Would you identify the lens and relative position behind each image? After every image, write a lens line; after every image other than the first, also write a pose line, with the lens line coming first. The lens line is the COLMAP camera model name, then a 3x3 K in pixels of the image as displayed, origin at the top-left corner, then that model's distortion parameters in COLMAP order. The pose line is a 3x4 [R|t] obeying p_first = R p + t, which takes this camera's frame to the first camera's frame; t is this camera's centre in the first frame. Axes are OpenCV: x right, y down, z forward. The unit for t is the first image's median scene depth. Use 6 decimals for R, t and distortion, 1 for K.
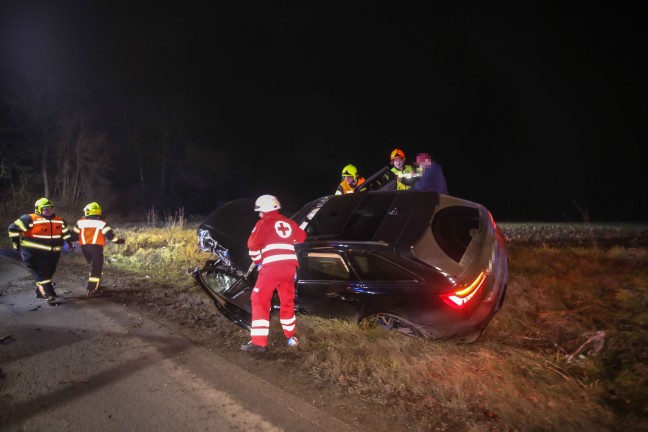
lens RADIAL K [[327.5, 0, 324.0], [0, 327.5, 216.0], [0, 0, 1]] dist [-0.051496, 0.028860]
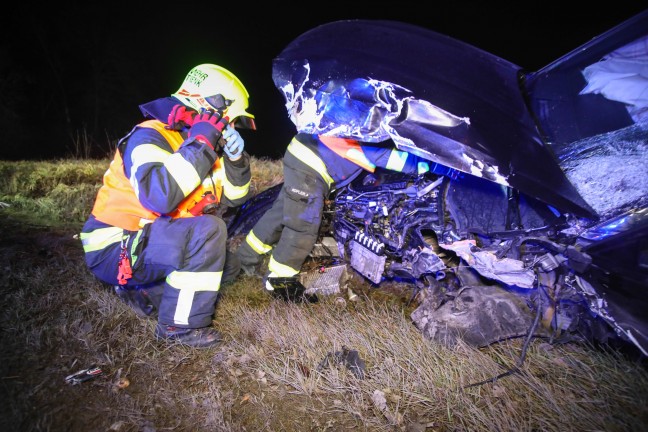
lens RADIAL K [[318.8, 0, 328.5], [0, 318.8, 217.9], [0, 0, 1]] dist [-0.022251, 0.000490]
pose [[0.984609, 0.026670, 0.172727, -0.211669], [-0.046228, 0.992832, 0.110218, 0.073843], [-0.168549, -0.116506, 0.978784, 0.392958]]
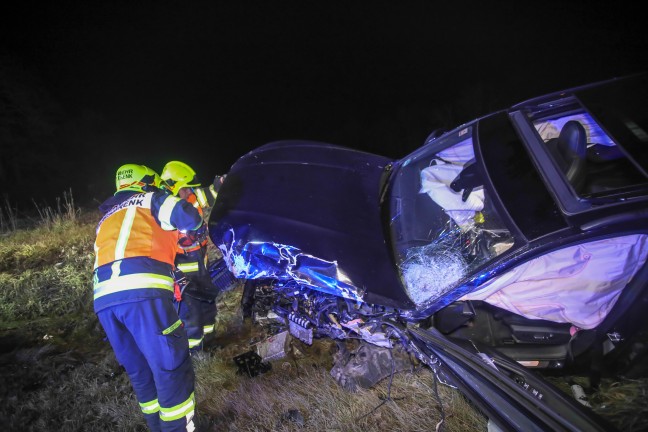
lens RADIAL K [[327.5, 0, 324.0], [0, 327.5, 216.0], [0, 0, 1]] dist [-0.051496, 0.028860]
pose [[0.938716, -0.157926, 0.306386, -0.206676], [0.120815, 0.983225, 0.136643, -0.001272], [-0.322826, -0.091253, 0.942049, 0.324563]]
